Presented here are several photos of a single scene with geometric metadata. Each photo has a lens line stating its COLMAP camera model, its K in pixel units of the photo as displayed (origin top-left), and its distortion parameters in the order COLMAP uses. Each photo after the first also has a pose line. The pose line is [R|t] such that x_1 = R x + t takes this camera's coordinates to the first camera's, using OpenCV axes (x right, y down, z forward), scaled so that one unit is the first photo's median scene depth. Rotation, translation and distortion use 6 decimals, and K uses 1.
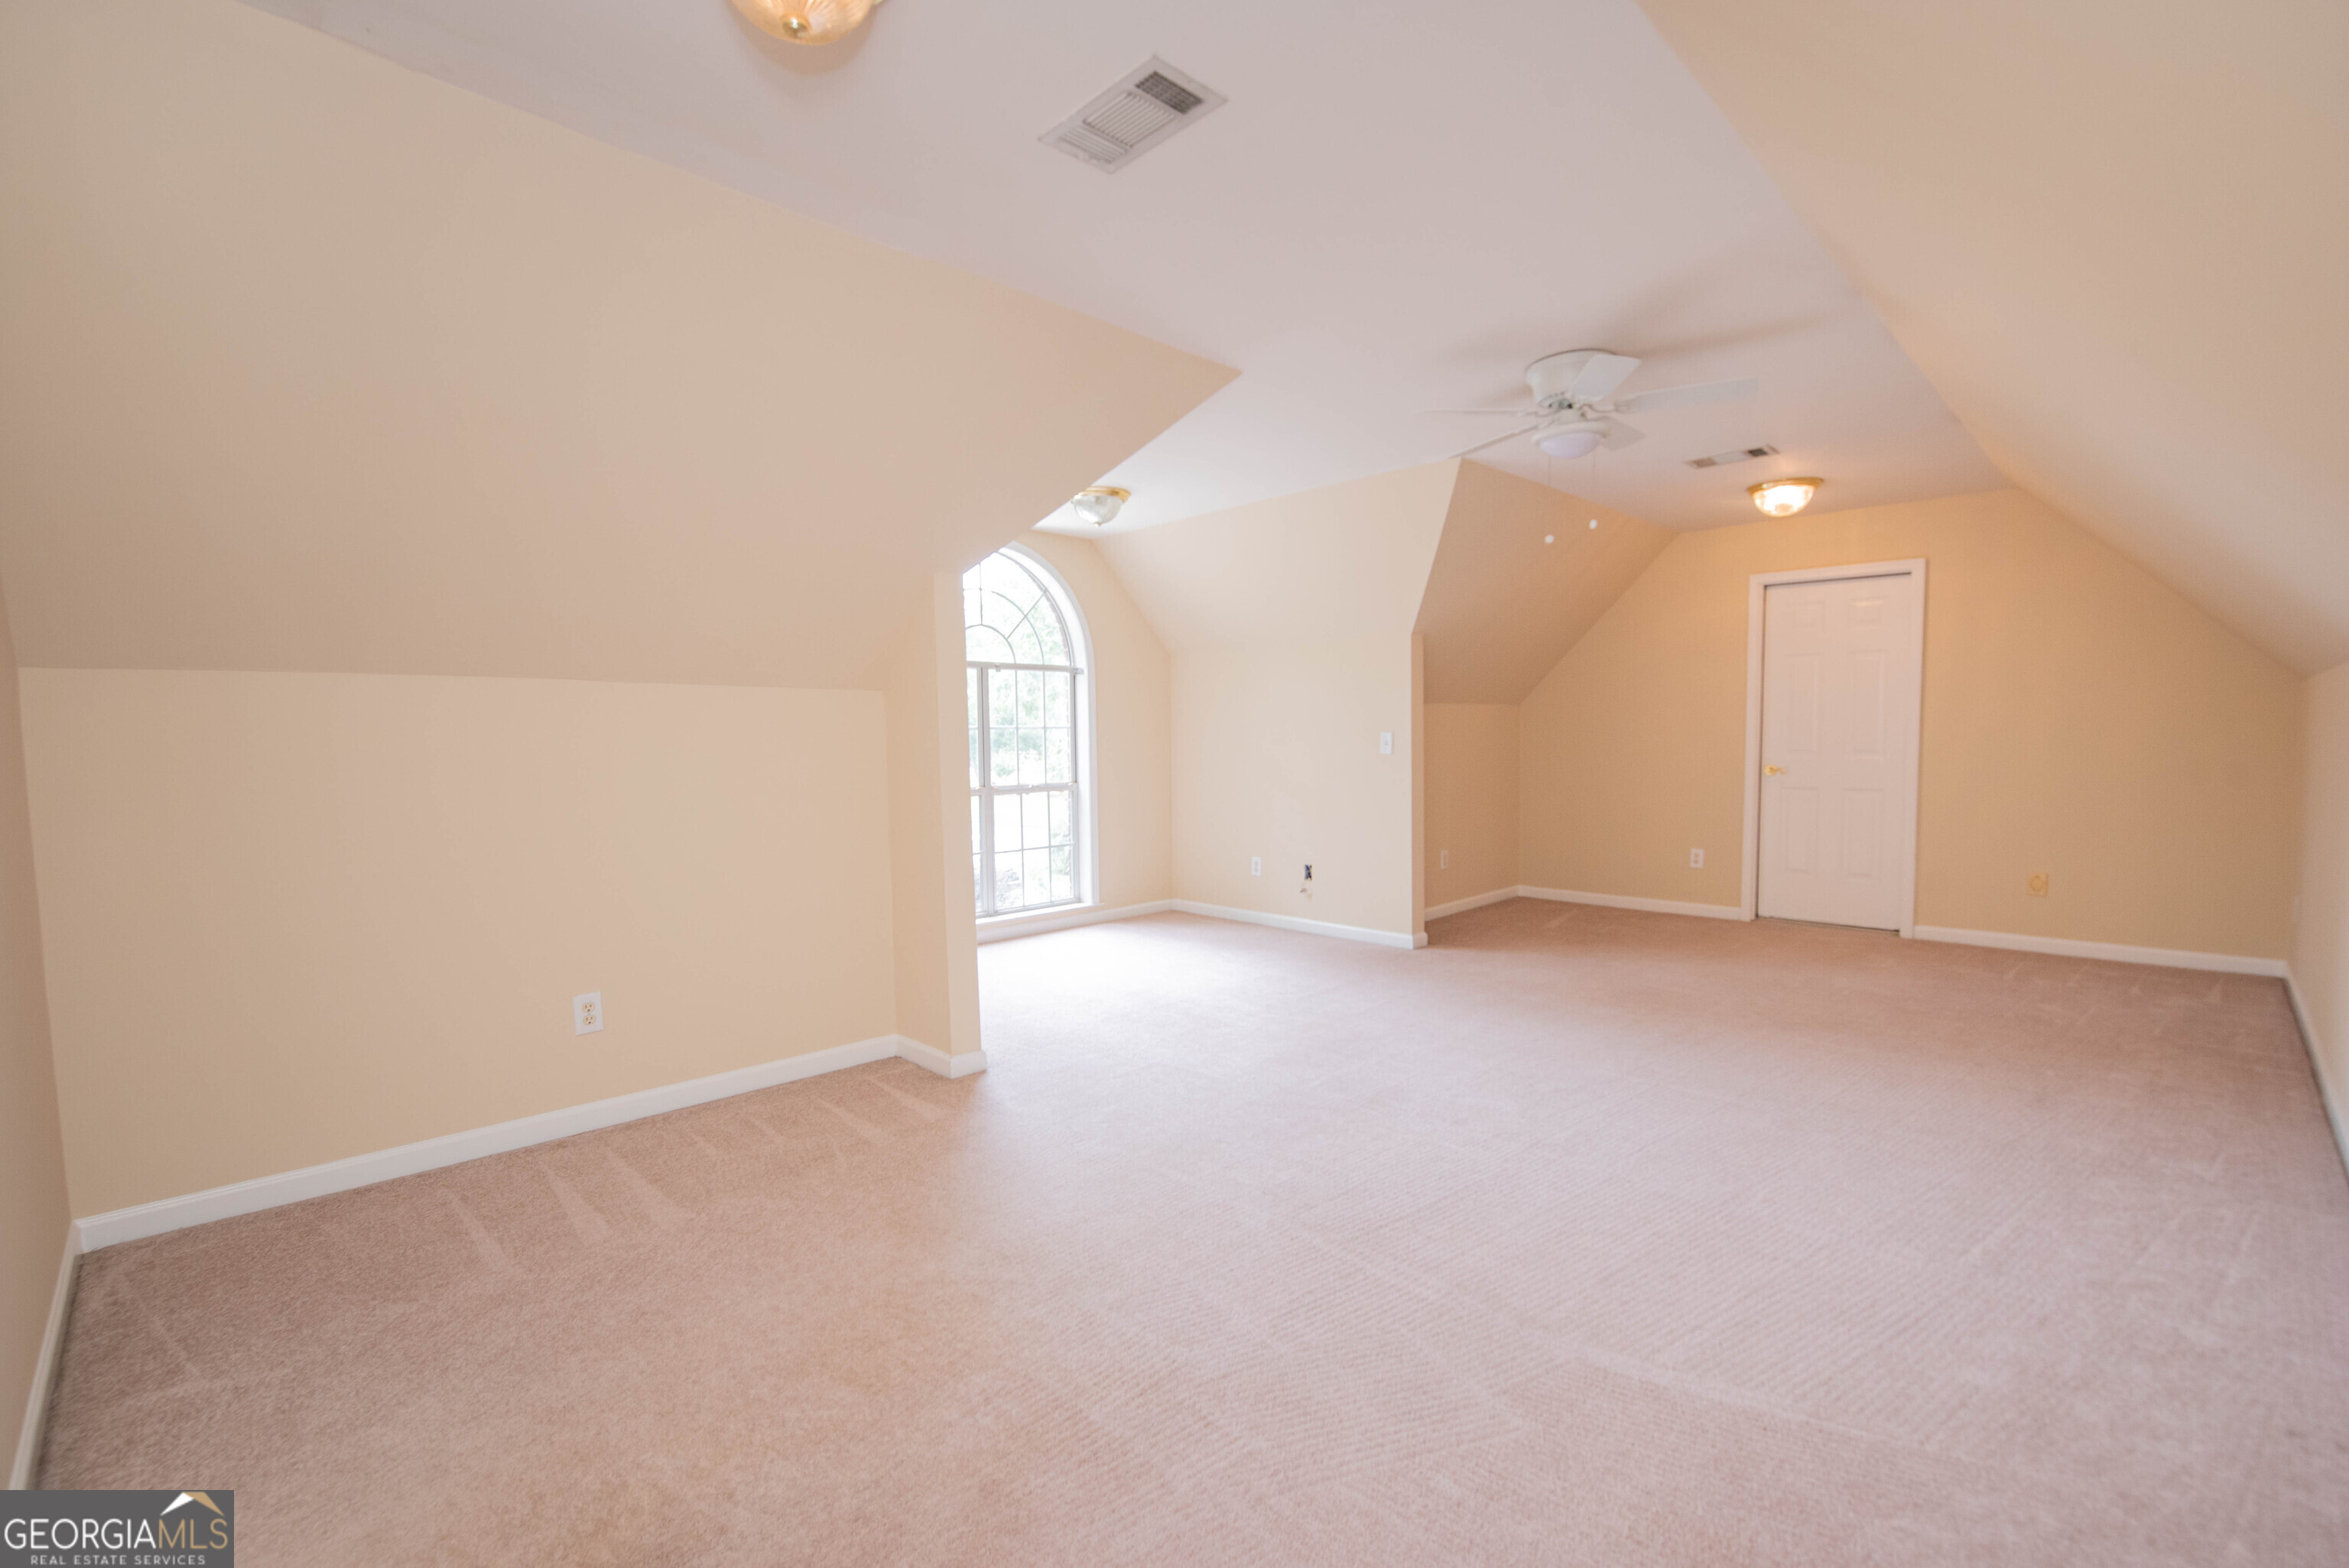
lens RADIAL K [[952.7, 0, 1166.1], [0, 952.7, 793.6], [0, 0, 1]] dist [-0.015448, 0.000028]
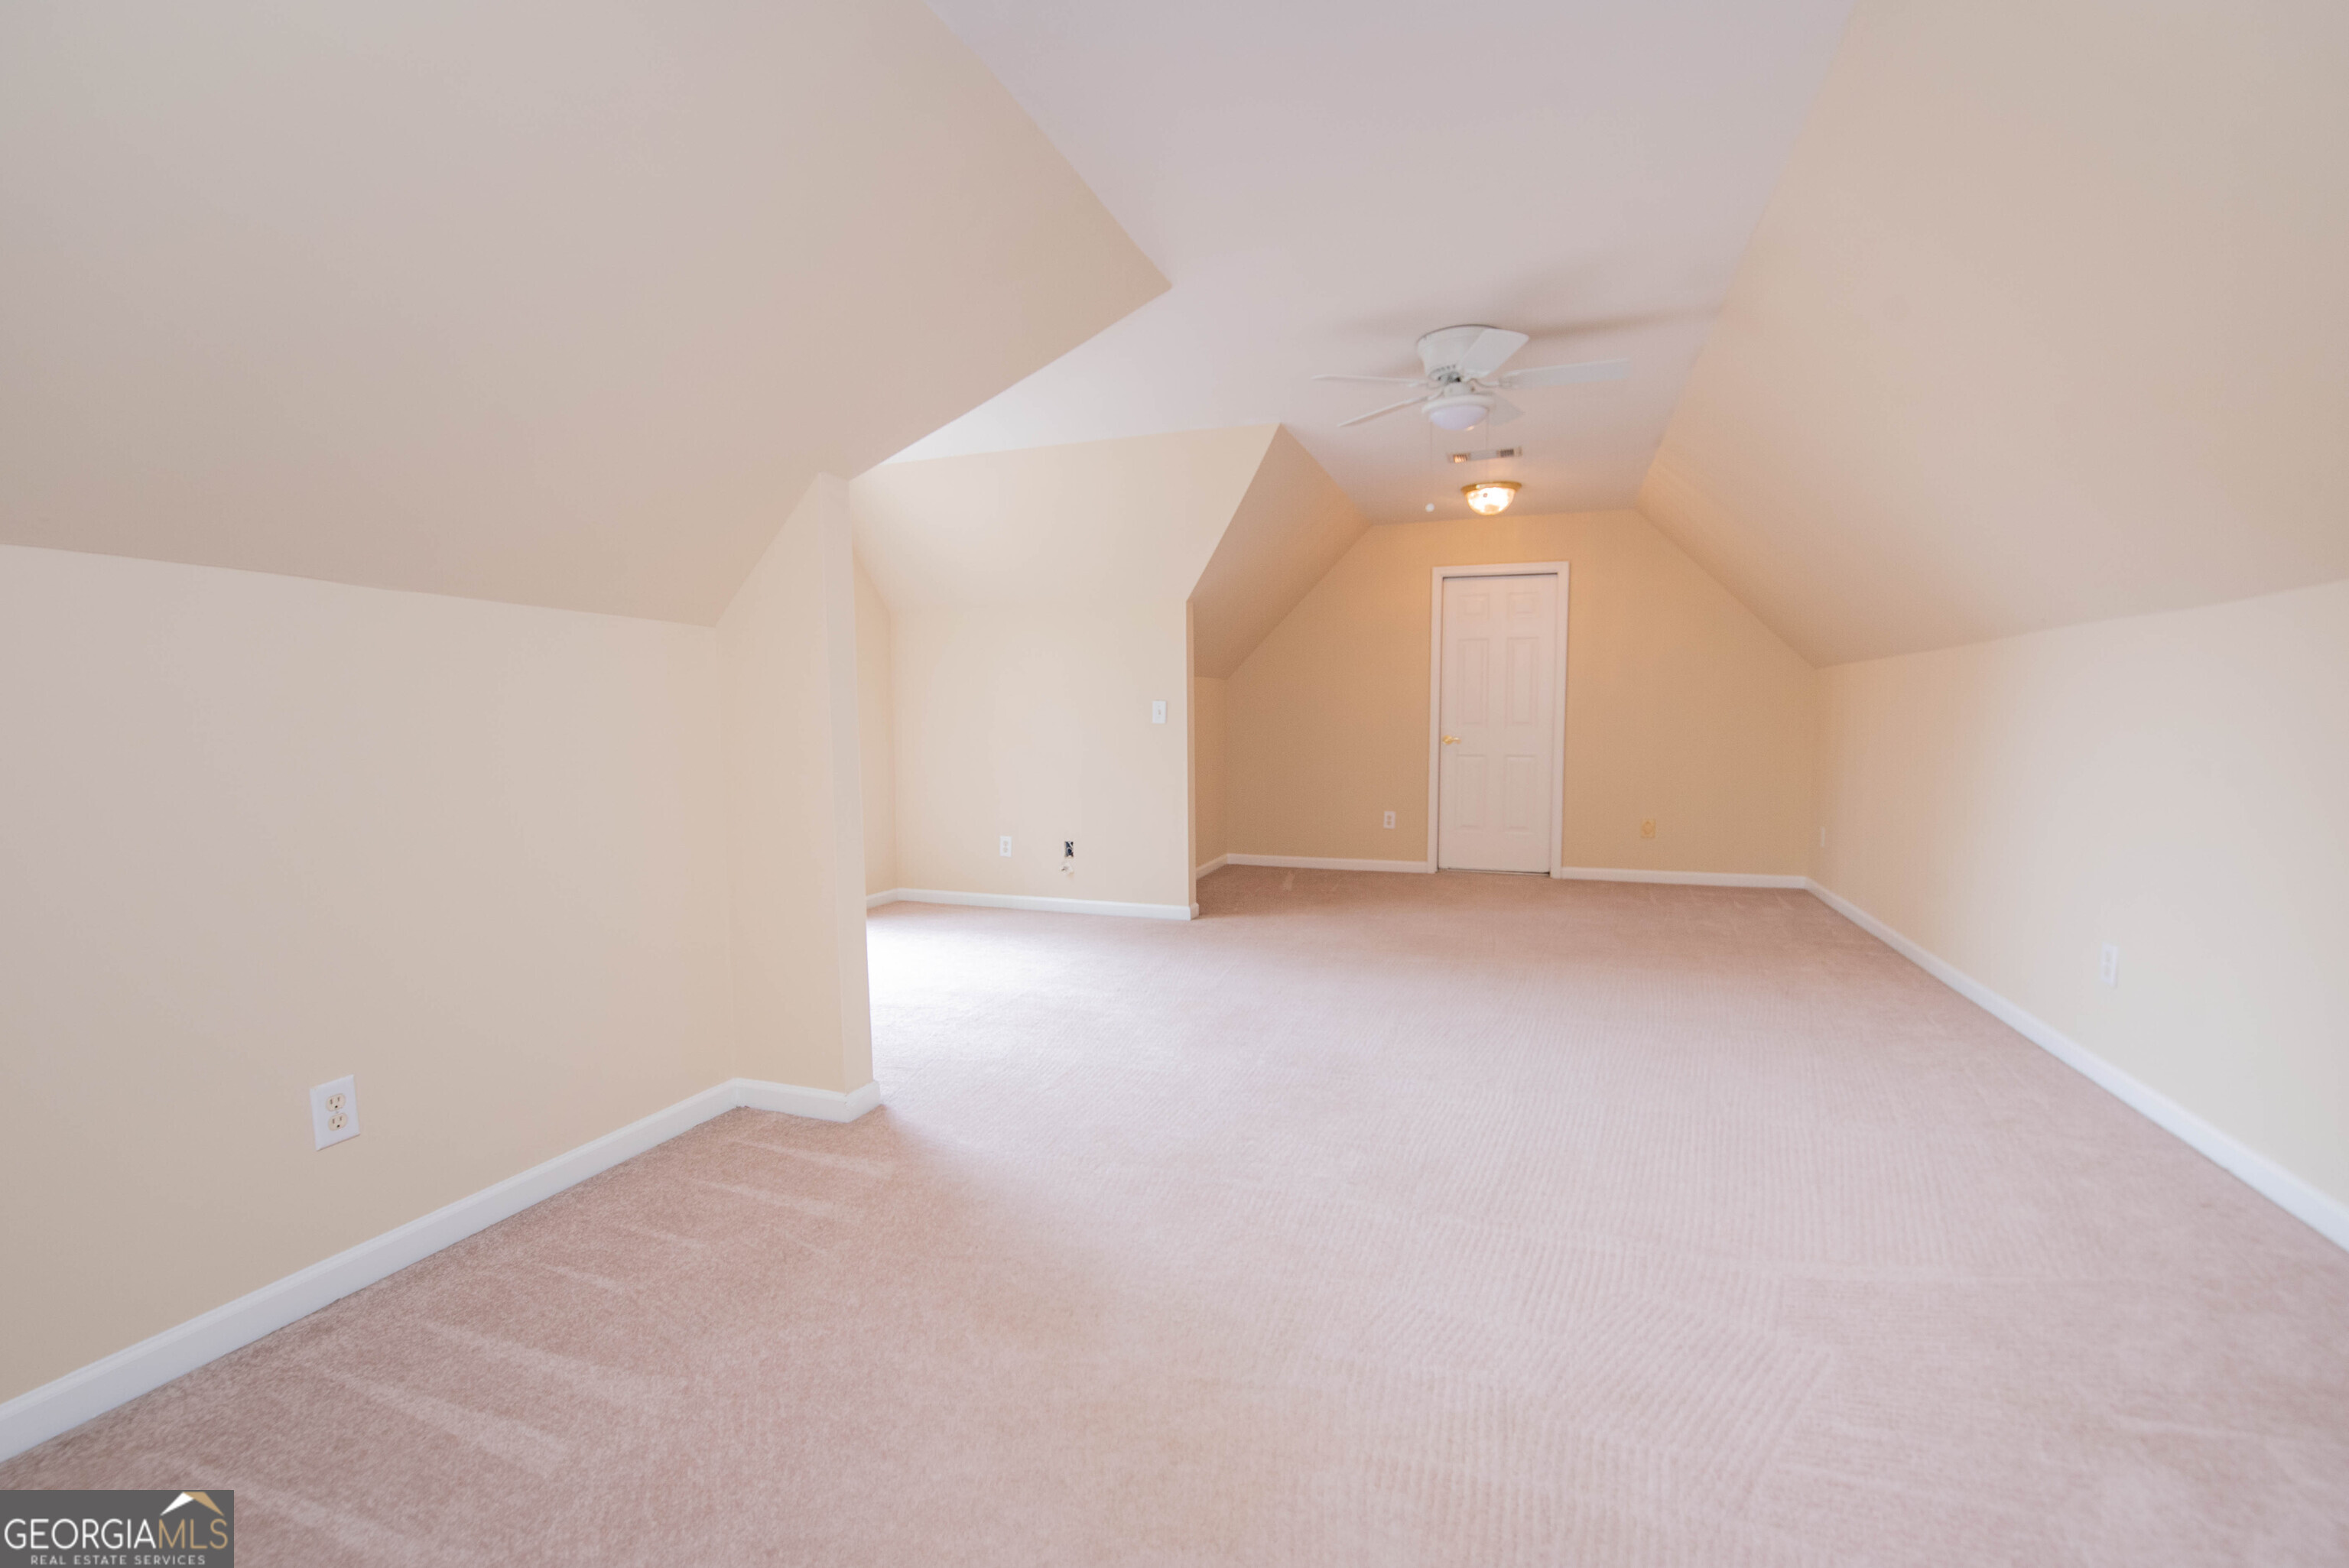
lens RADIAL K [[965.7, 0, 1175.6], [0, 965.7, 792.7], [0, 0, 1]] dist [-0.019407, -0.000207]
pose [[0.908418, -0.026225, 0.417239, -0.182983], [0.018934, 0.999587, 0.021606, 0.009037], [-0.417633, -0.011727, 0.908540, 0.100338]]
